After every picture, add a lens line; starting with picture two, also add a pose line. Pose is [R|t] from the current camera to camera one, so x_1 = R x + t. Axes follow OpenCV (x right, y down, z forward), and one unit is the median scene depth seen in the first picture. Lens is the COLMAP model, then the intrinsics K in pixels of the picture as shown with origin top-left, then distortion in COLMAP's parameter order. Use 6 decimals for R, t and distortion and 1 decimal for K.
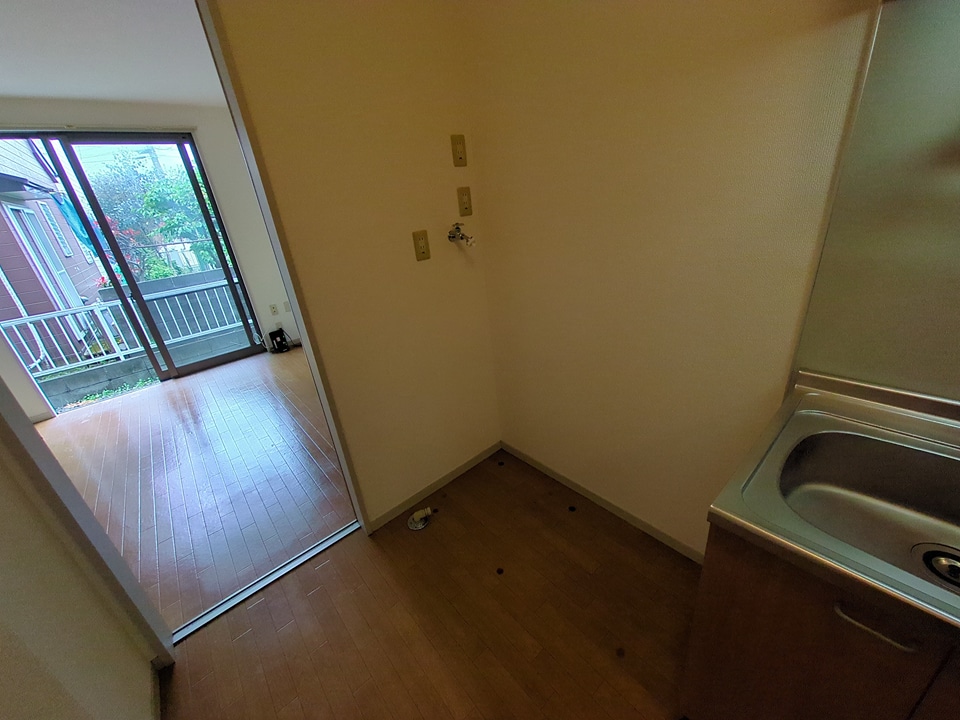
lens RADIAL K [[375.4, 0, 476.5], [0, 375.4, 356.6], [0, 0, 1]] dist [0.000795, 0.000140]
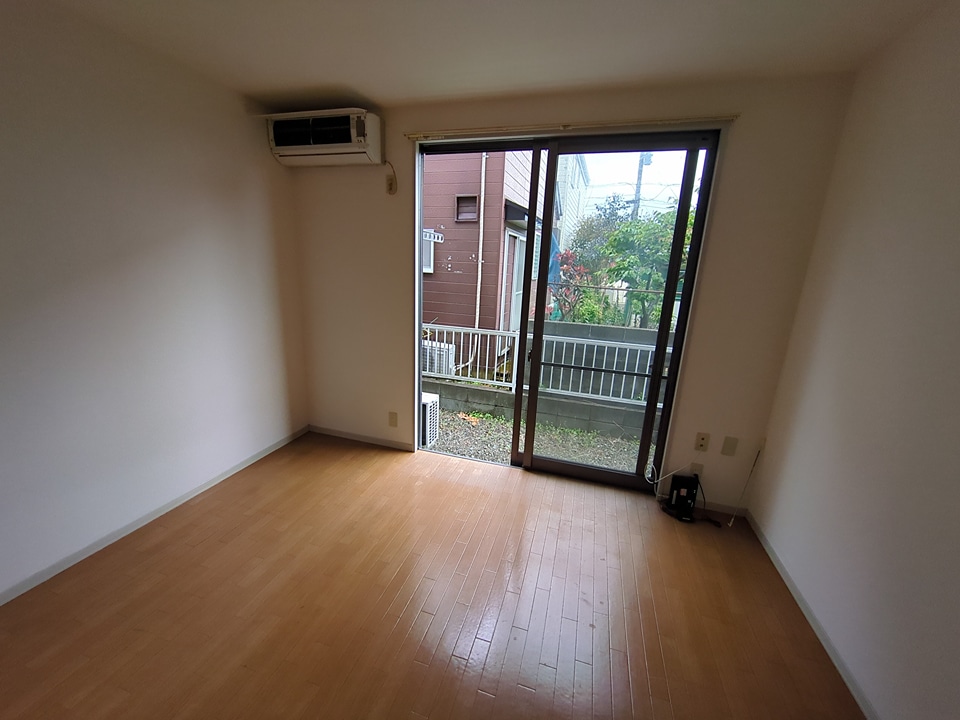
lens RADIAL K [[387.3, 0, 475.2], [0, 387.3, 360.7], [0, 0, 1]] dist [0.008786, -0.000019]
pose [[0.526243, 0.330355, -0.783539, -0.282358], [-0.421818, 0.901500, 0.096786, -0.133485], [0.738334, 0.279577, 0.613758, 0.345255]]
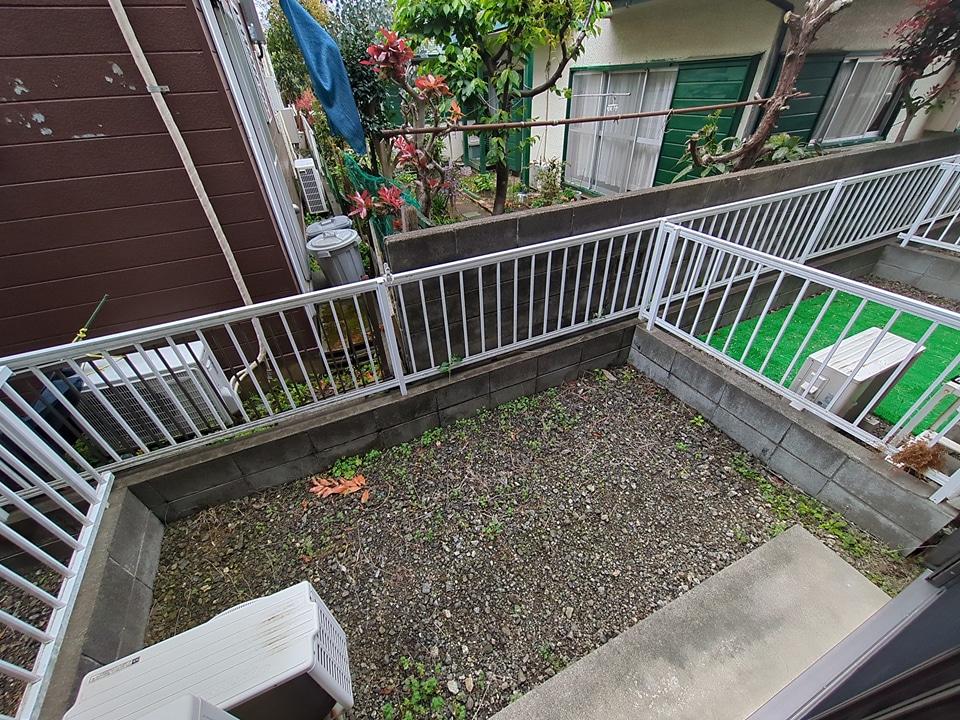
lens RADIAL K [[387.3, 0, 475.2], [0, 387.3, 360.7], [0, 0, 1]] dist [0.008786, -0.000019]
pose [[0.961973, 0.208123, -0.176895, -0.884583], [-0.155011, 0.949210, 0.273809, -0.200048], [0.224897, -0.235976, 0.945376, 0.649629]]
